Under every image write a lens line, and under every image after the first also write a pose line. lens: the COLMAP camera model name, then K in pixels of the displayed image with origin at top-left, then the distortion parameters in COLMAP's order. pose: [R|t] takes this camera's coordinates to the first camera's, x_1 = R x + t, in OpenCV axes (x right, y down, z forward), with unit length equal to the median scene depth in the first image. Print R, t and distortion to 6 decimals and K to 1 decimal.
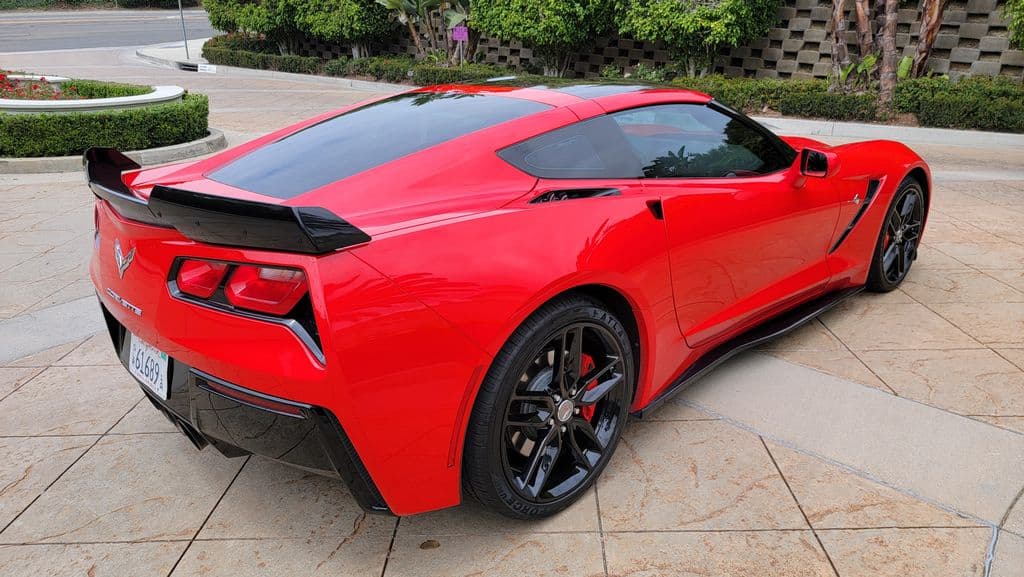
lens RADIAL K [[799.1, 0, 517.8], [0, 799.1, 287.2], [0, 0, 1]] dist [0.059508, -0.050402]
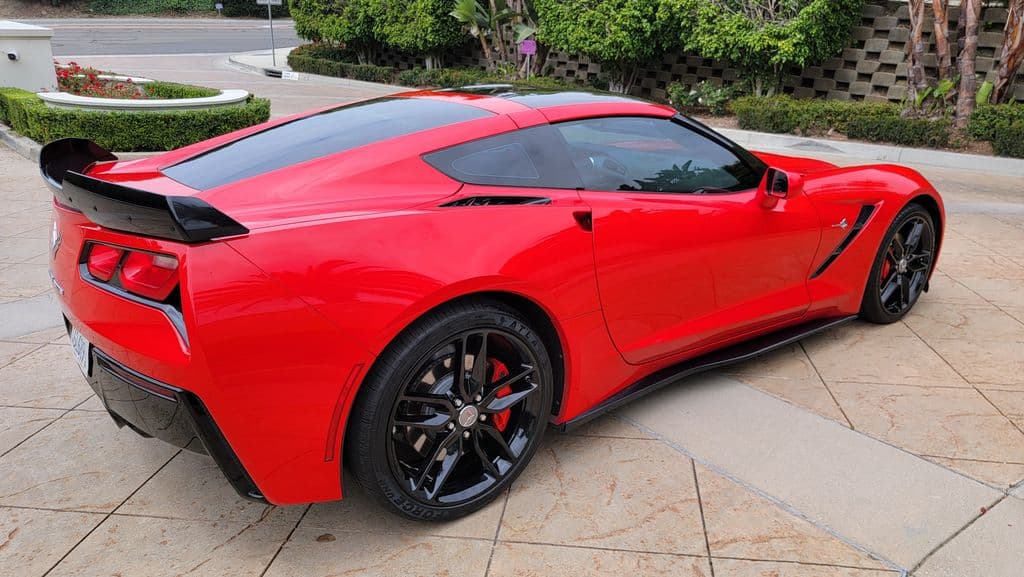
lens RADIAL K [[799.1, 0, 516.9], [0, 799.1, 291.9], [0, 0, 1]] dist [0.059508, -0.050402]
pose [[0.992469, 0.057202, -0.108324, 0.171644], [-0.058530, 0.998244, -0.009120, 0.003964], [0.107612, 0.015391, 0.994074, 0.007469]]
